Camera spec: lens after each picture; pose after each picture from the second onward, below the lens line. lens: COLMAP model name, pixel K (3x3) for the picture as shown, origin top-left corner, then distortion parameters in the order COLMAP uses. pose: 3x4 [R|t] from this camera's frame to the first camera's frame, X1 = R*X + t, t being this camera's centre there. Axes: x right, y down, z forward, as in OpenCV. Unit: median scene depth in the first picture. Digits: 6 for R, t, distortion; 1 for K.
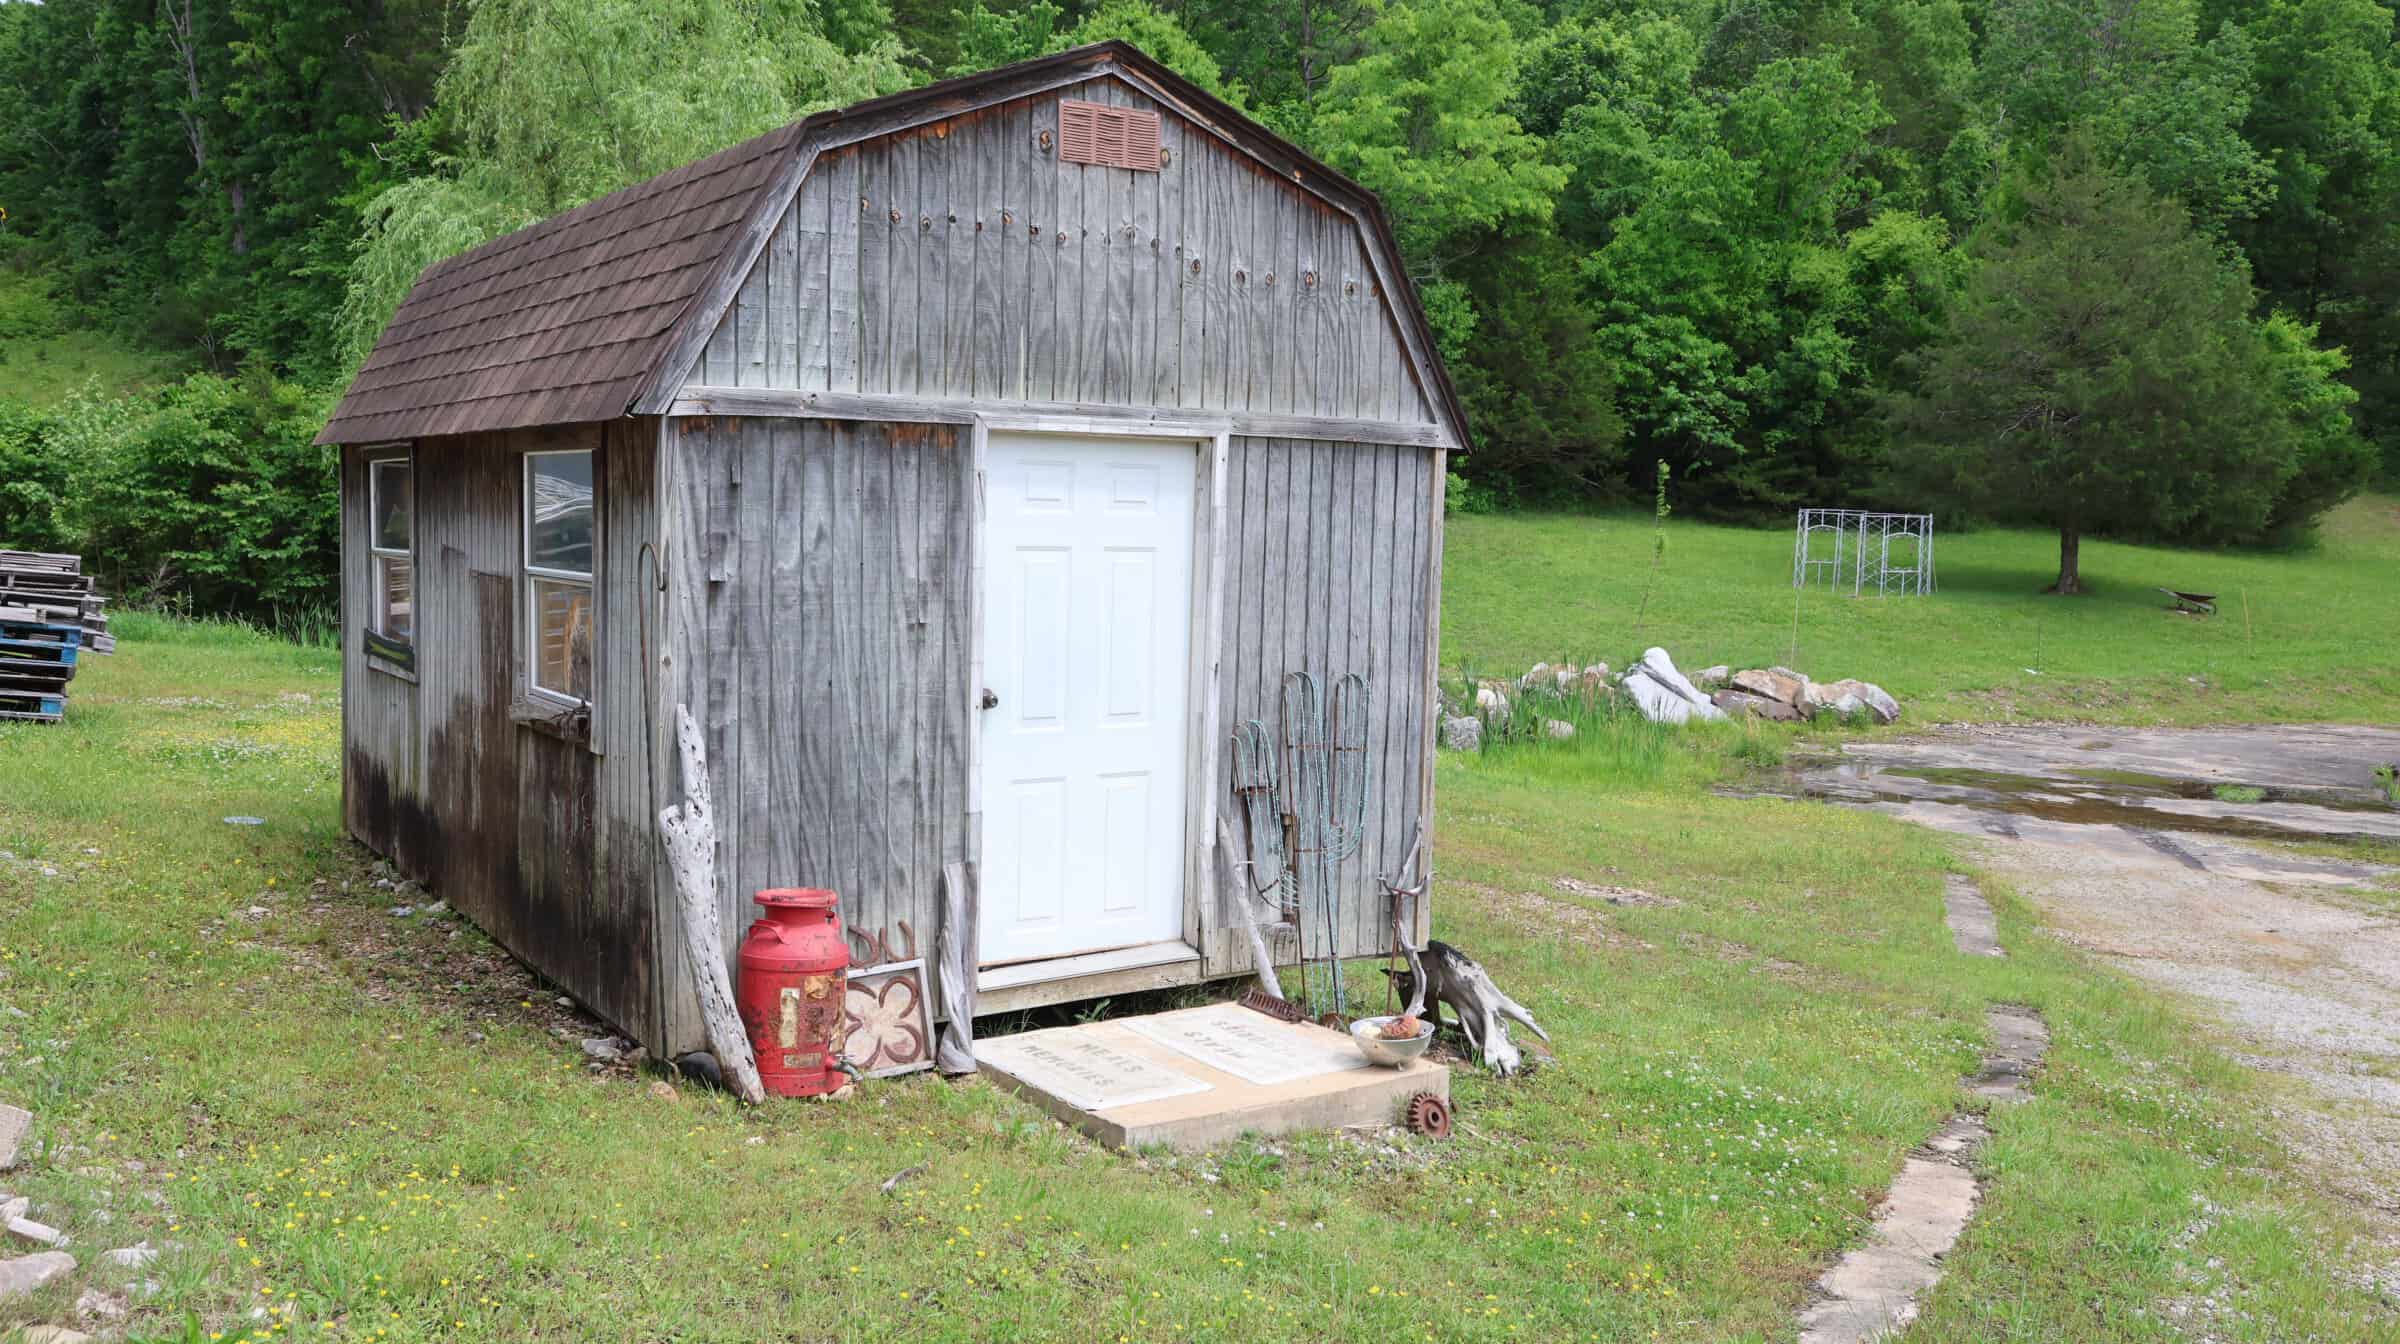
lens RADIAL K [[1978.5, 0, 1200.0], [0, 1978.5, 672.0], [0, 0, 1]] dist [0.027834, 0.006296]
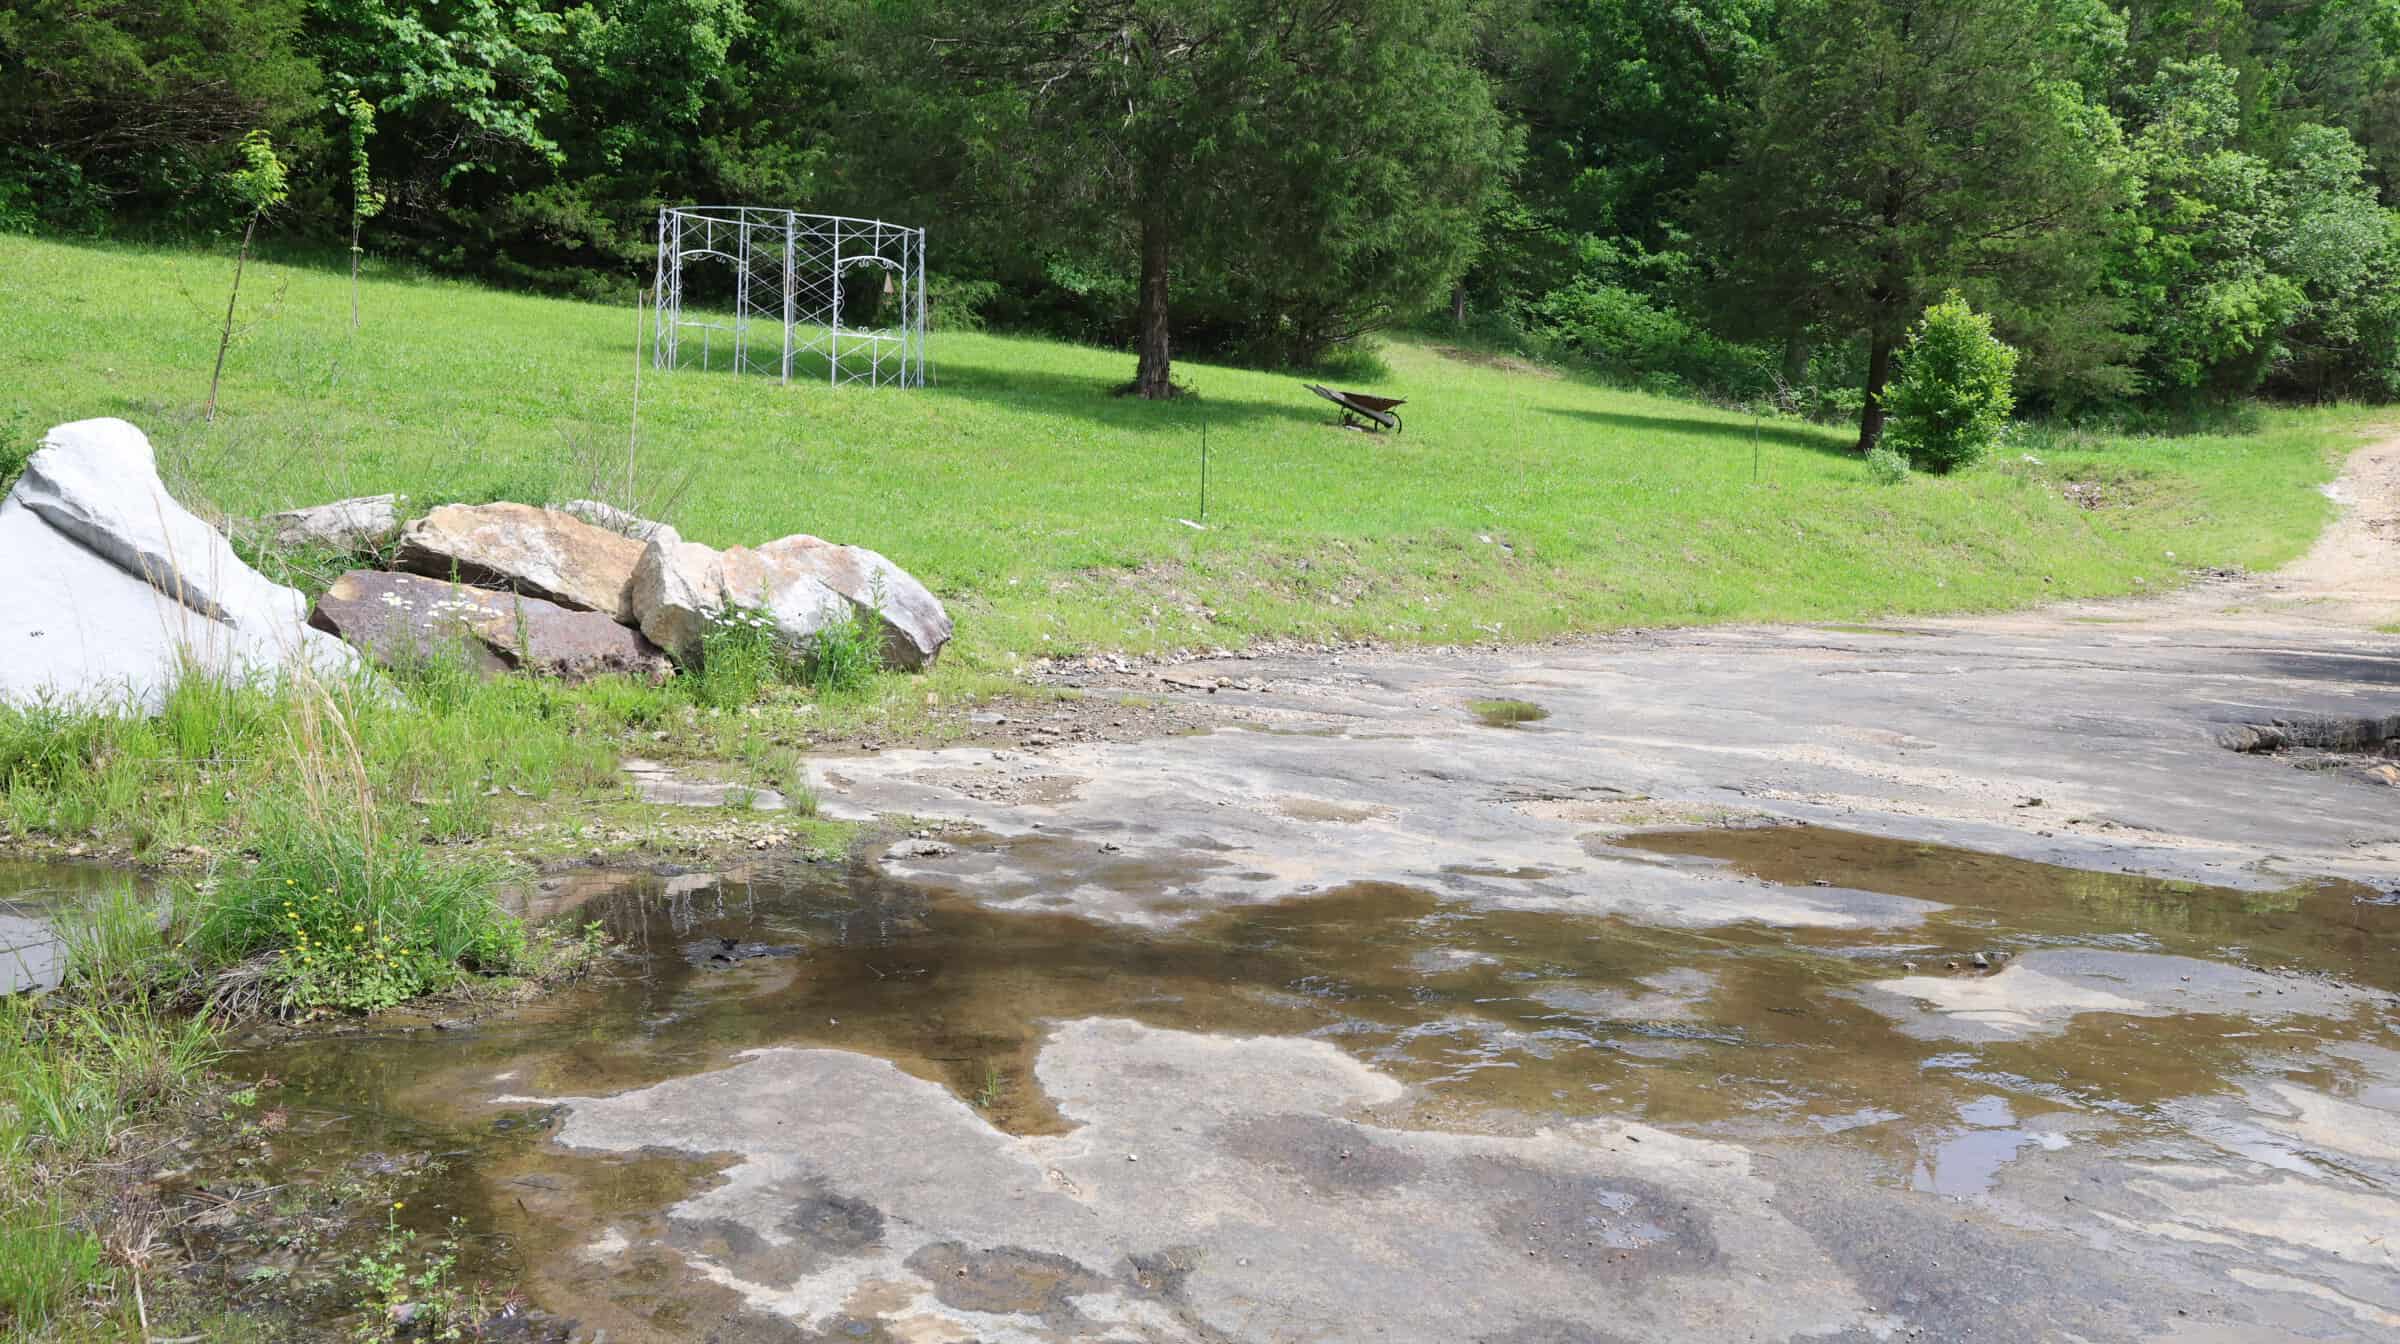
lens RADIAL K [[1978.5, 0, 1200.0], [0, 1978.5, 672.0], [0, 0, 1]] dist [0.027834, 0.006296]
pose [[0.857239, -0.048576, 0.512622, 0.219414], [0.030727, 0.998592, 0.043242, 0.014331], [-0.514001, -0.021318, 0.857525, 0.700147]]
